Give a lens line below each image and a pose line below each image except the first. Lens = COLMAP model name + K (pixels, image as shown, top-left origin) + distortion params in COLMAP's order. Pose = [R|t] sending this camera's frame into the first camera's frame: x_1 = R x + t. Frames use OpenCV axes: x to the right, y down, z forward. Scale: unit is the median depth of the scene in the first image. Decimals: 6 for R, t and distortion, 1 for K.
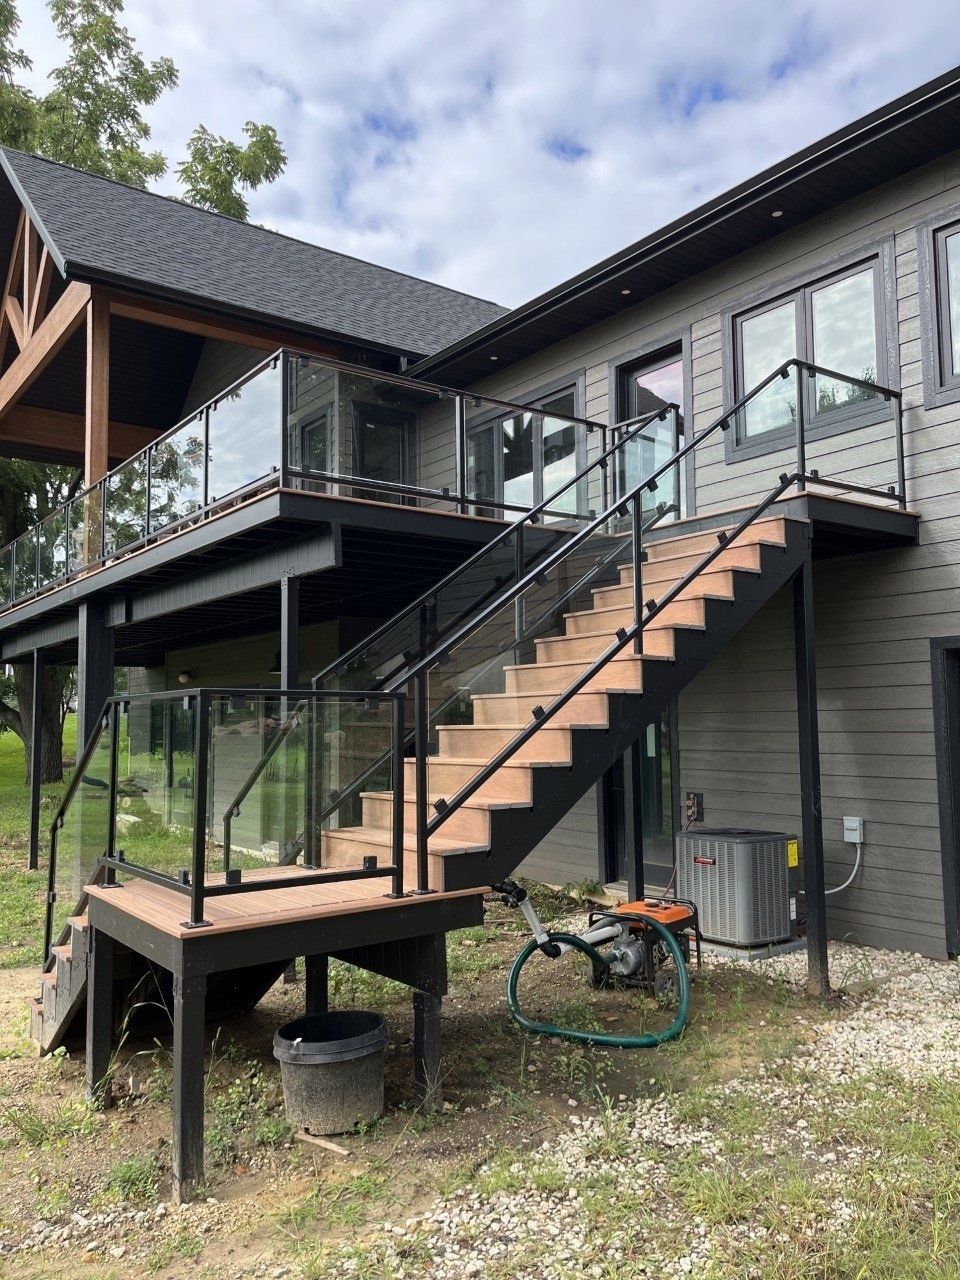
lens RADIAL K [[952.3, 0, 486.7], [0, 952.3, 642.6], [0, 0, 1]] dist [0.081590, -0.093173]
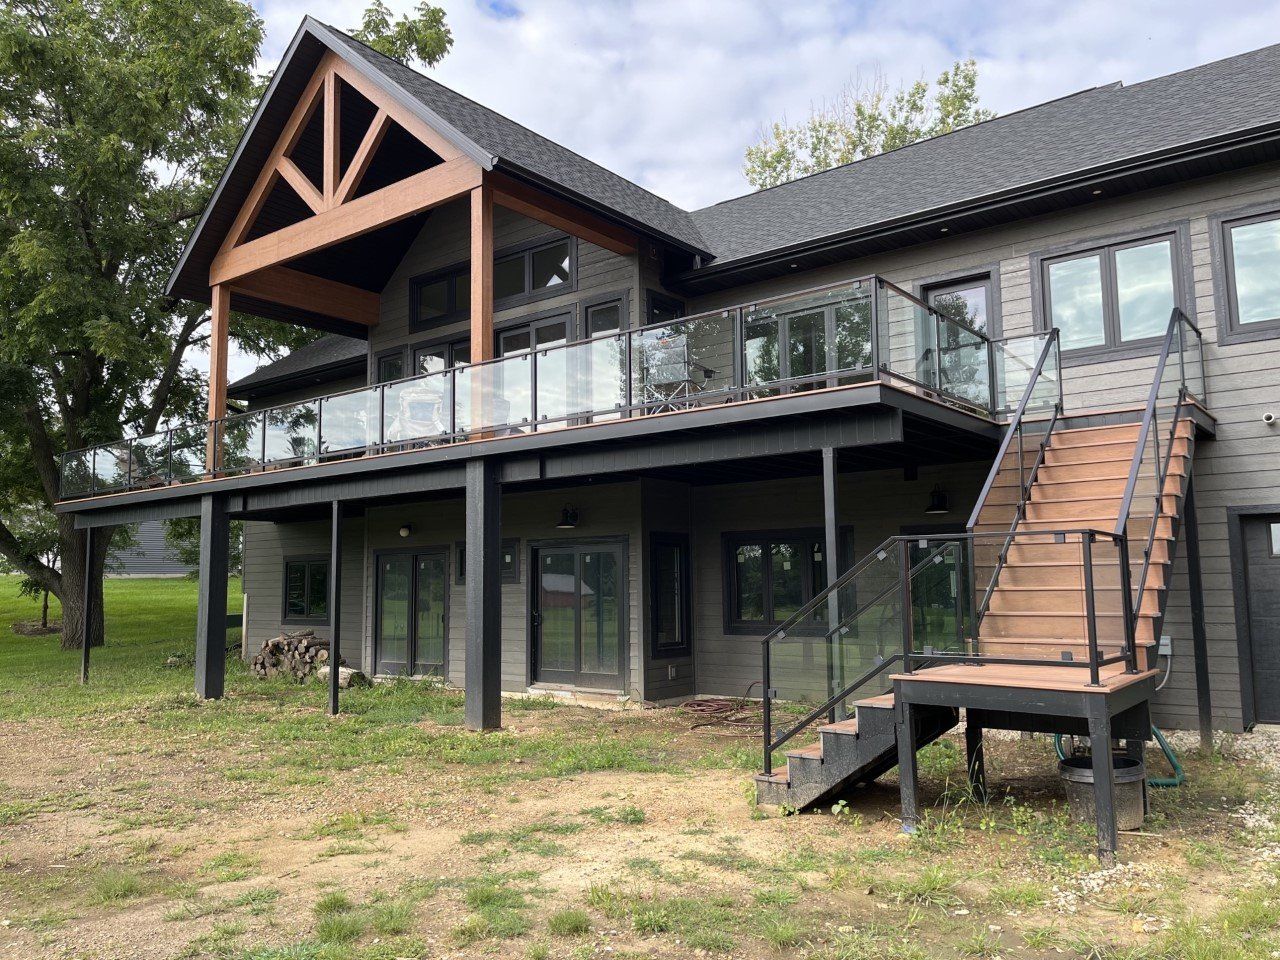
lens RADIAL K [[908.8, 0, 732.6], [0, 908.8, 479.6], [0, 0, 1]] dist [0.079654, -0.123289]
pose [[0.965650, 0.026586, 0.258484, -0.546090], [-0.018741, 0.999287, -0.032768, 0.012712], [-0.259171, 0.026799, 0.965460, -0.108464]]
